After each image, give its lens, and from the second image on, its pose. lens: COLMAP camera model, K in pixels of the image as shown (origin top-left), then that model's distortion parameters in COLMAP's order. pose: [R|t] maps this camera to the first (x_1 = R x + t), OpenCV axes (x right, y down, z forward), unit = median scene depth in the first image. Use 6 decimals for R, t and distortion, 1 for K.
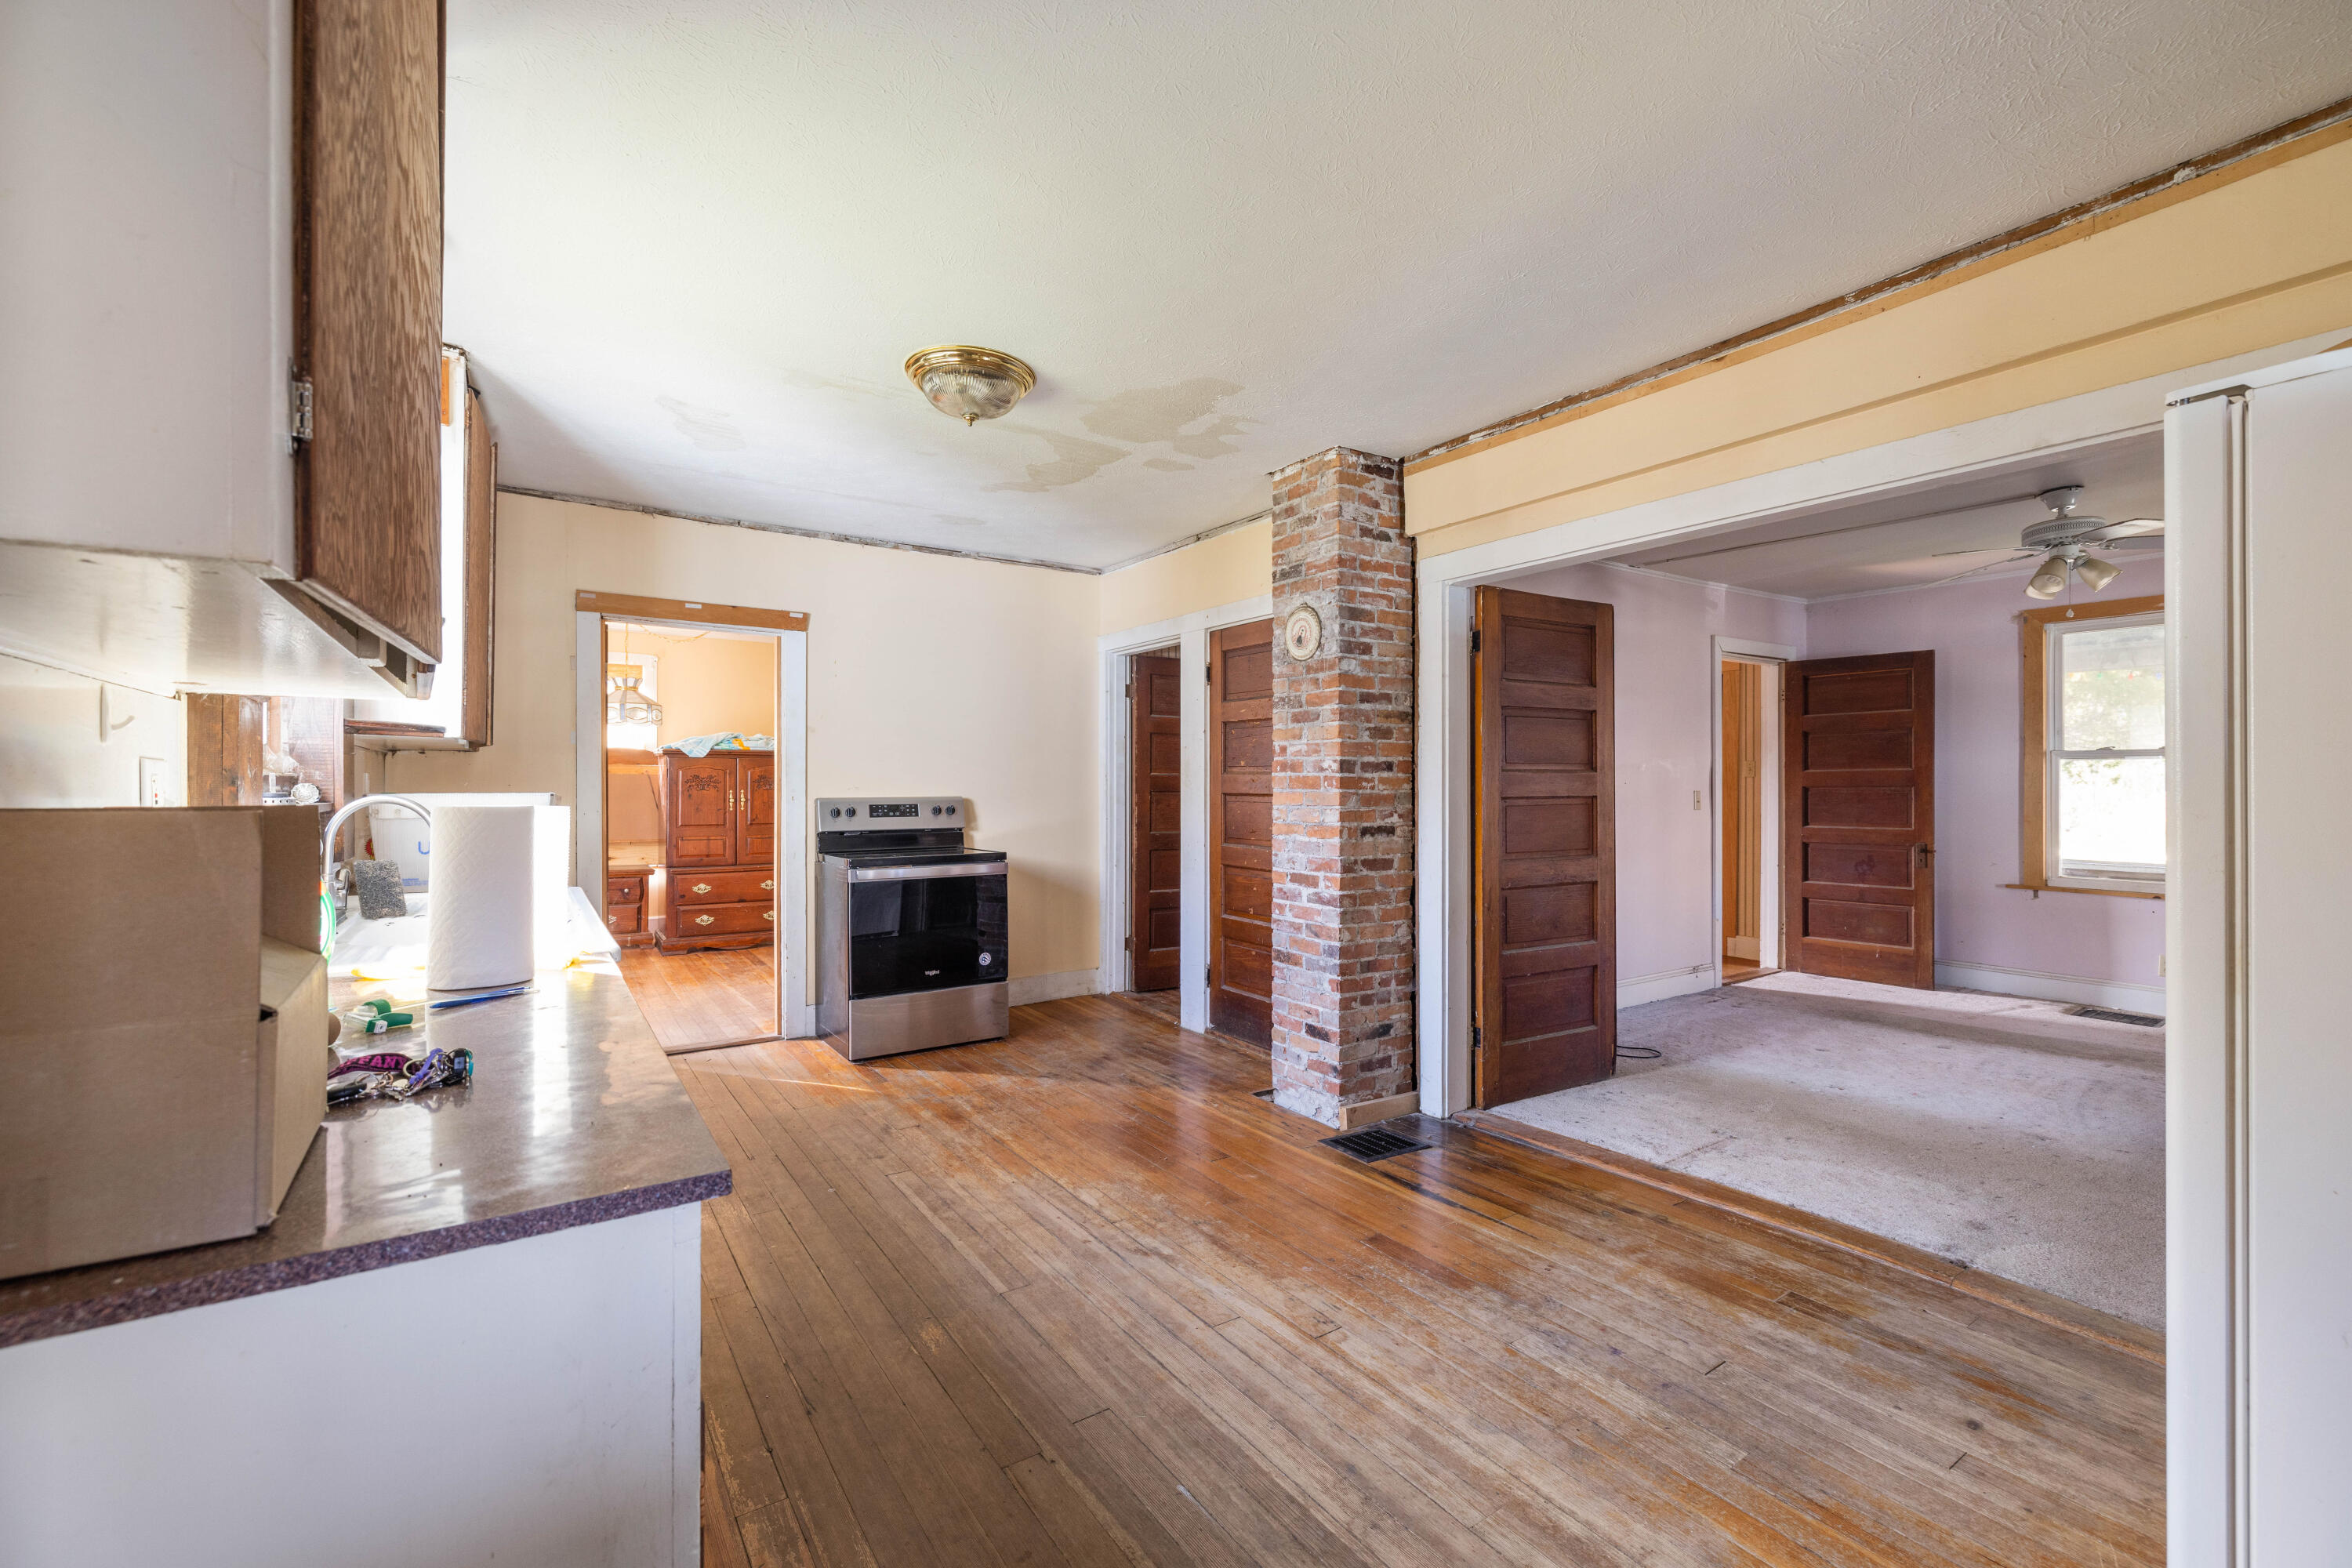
lens RADIAL K [[982.9, 0, 1173.4], [0, 982.9, 786.4], [0, 0, 1]] dist [0.000133, 0.000243]
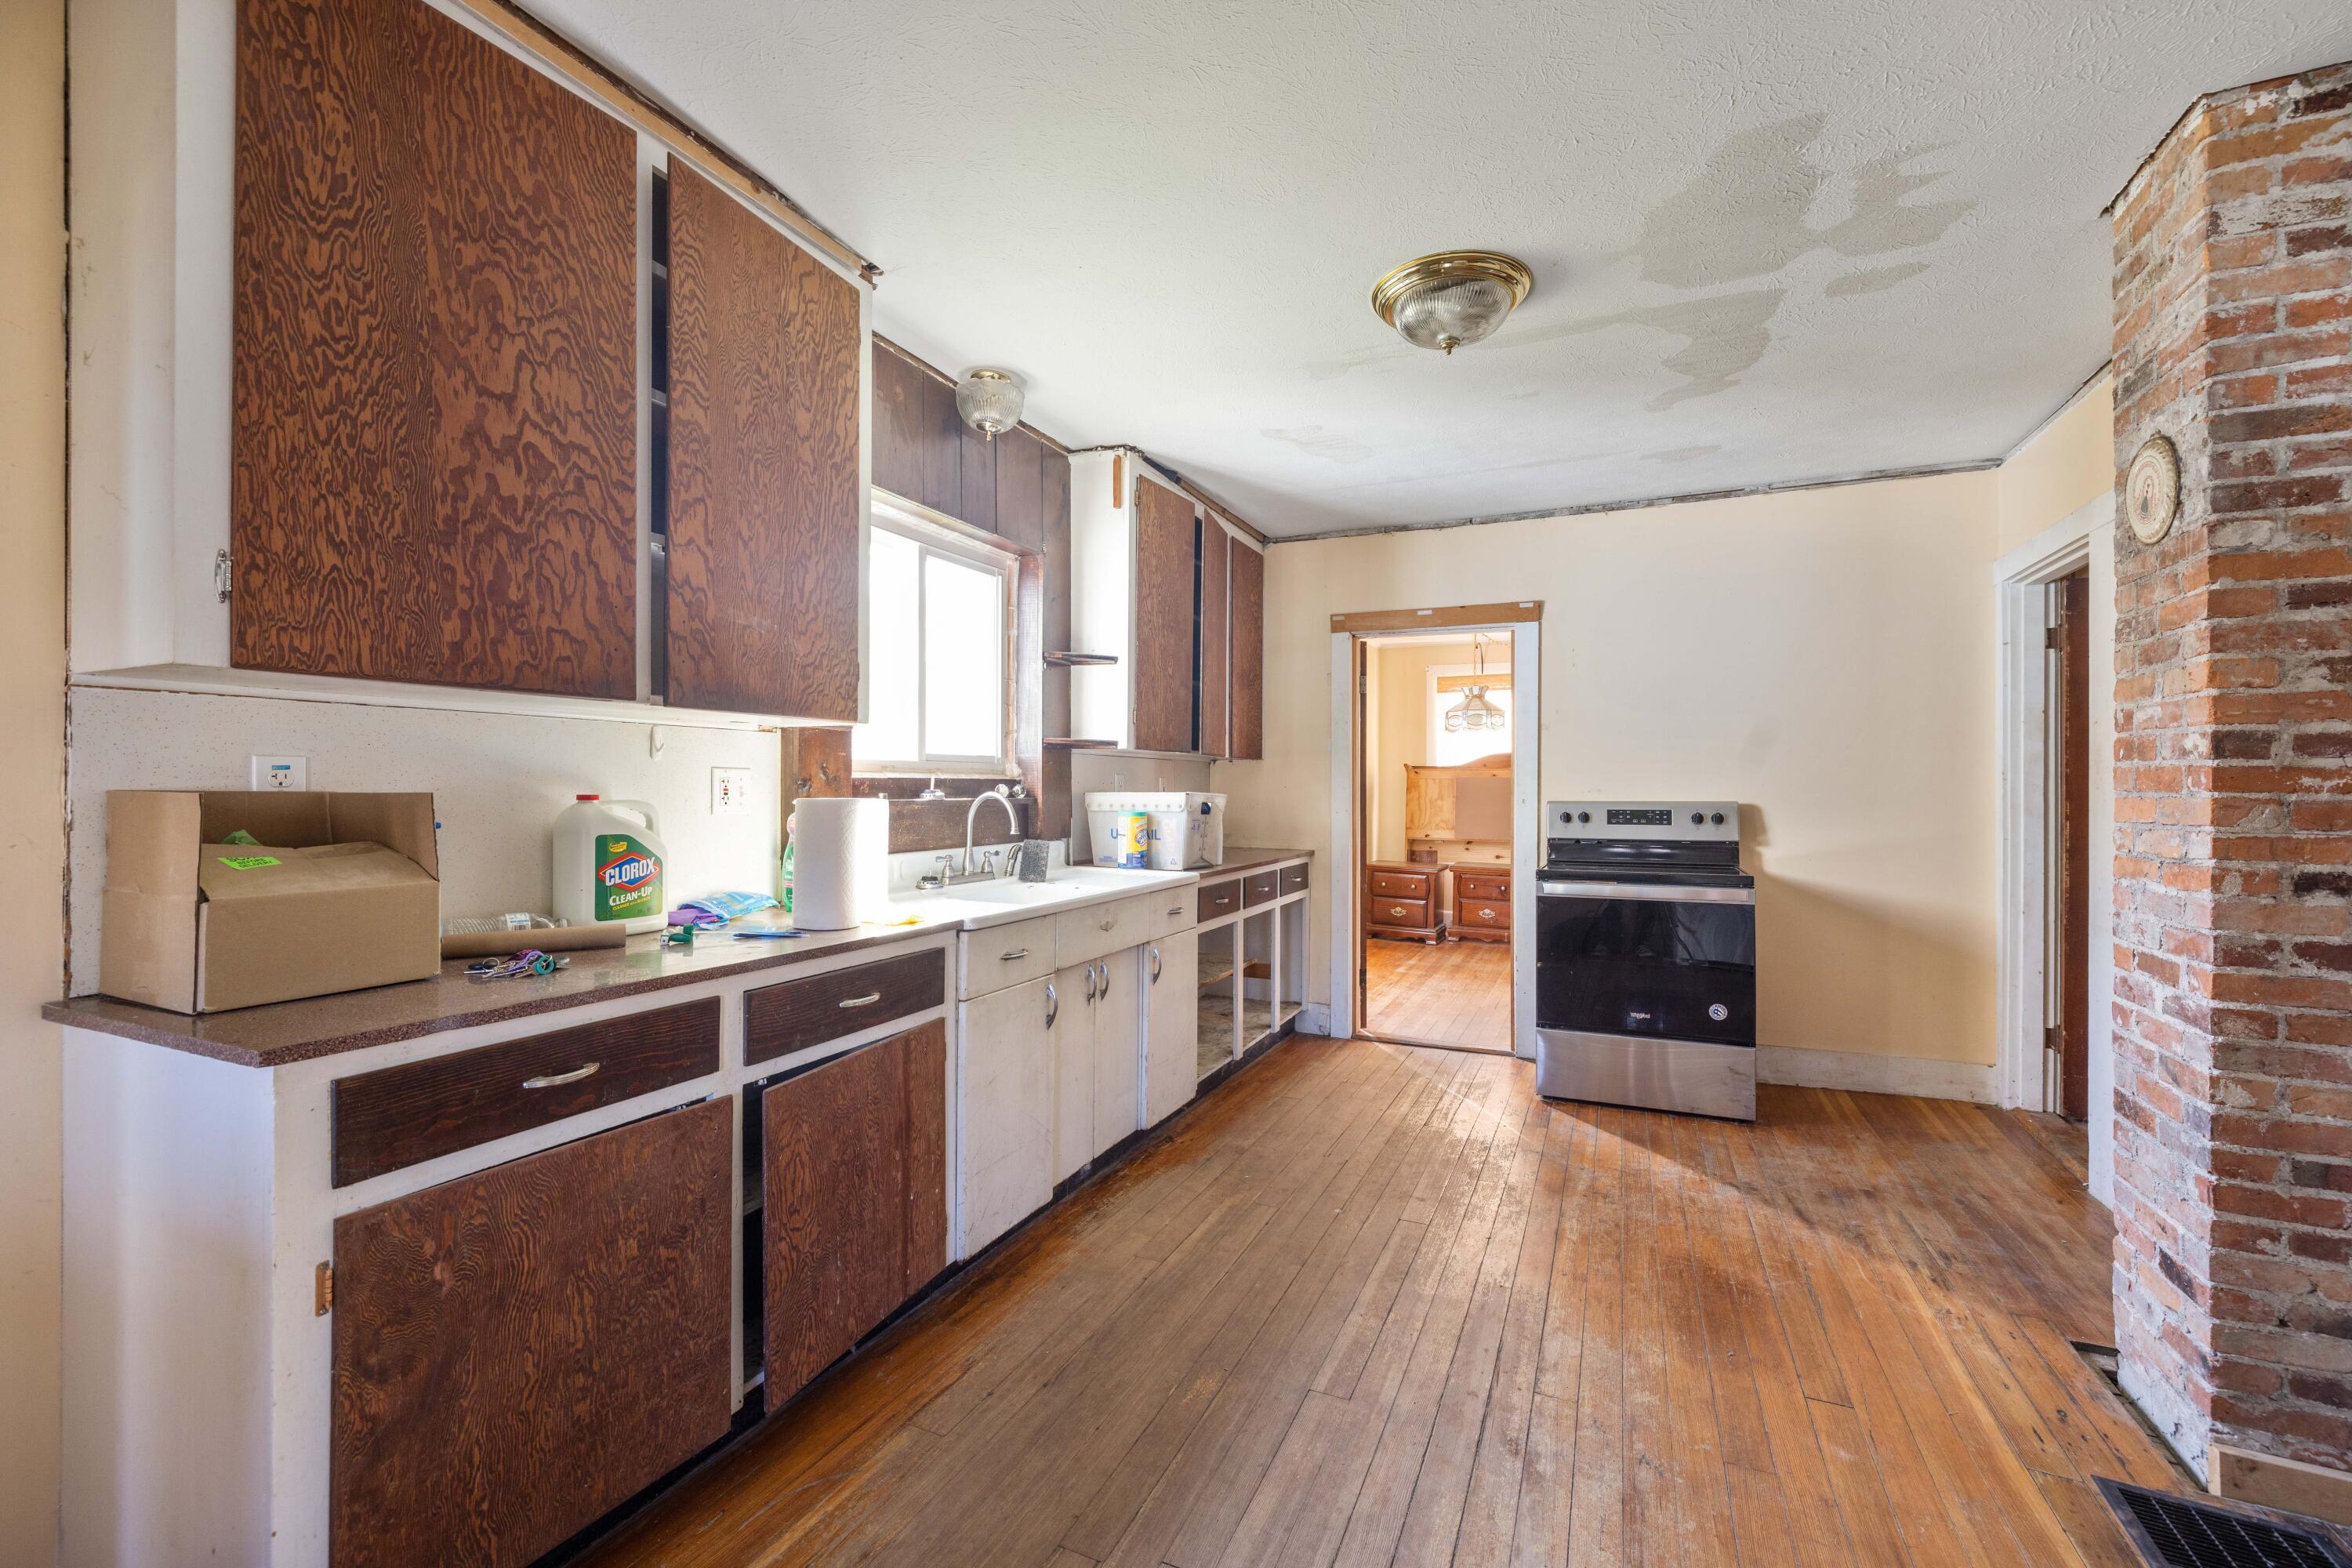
lens RADIAL K [[982.9, 0, 1173.4], [0, 982.9, 786.4], [0, 0, 1]] dist [0.000133, 0.000243]
pose [[0.525060, -0.001531, -0.851064, 0.307802], [-0.002712, 0.999990, -0.003473, 0.003083], [0.851061, 0.004132, 0.525050, 0.295731]]
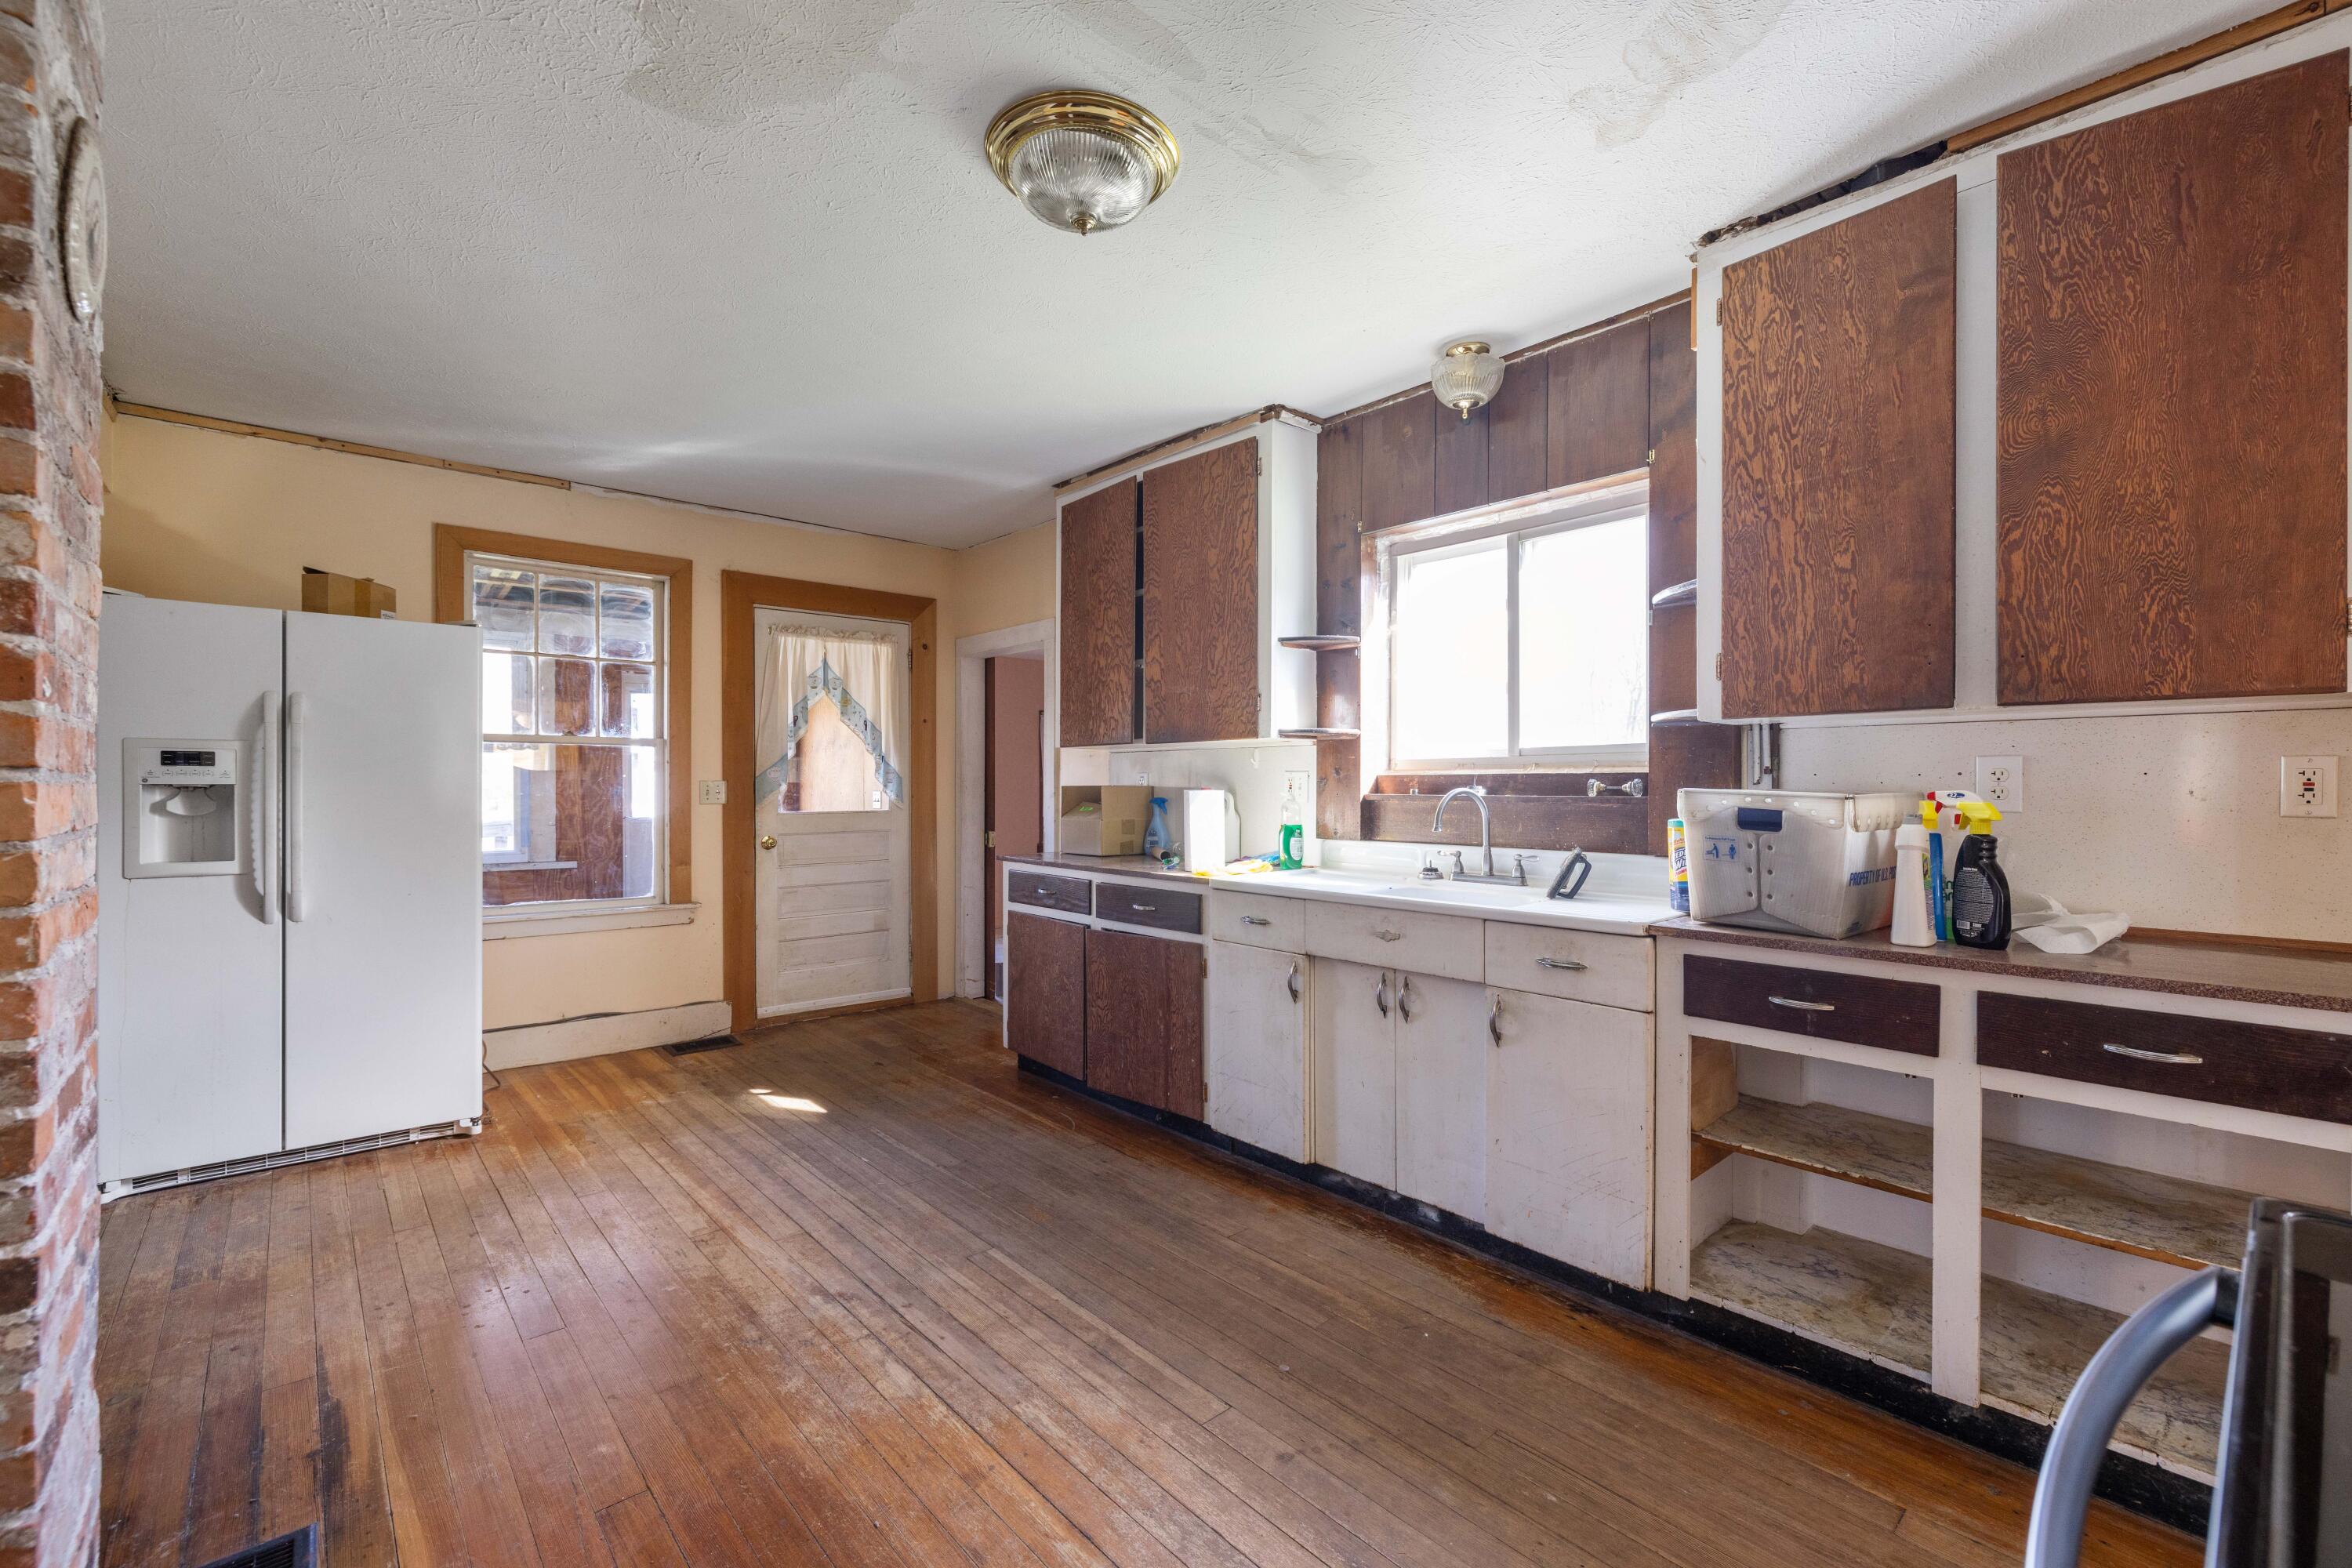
lens RADIAL K [[990.0, 0, 1184.9], [0, 990.0, 788.2], [0, 0, 1]] dist [0.001635, 0.000215]
pose [[-0.989368, -0.002490, -0.145412, -0.144833], [-0.002985, 0.999990, 0.003187, 0.003803], [0.145403, 0.003587, -0.989366, 1.359709]]
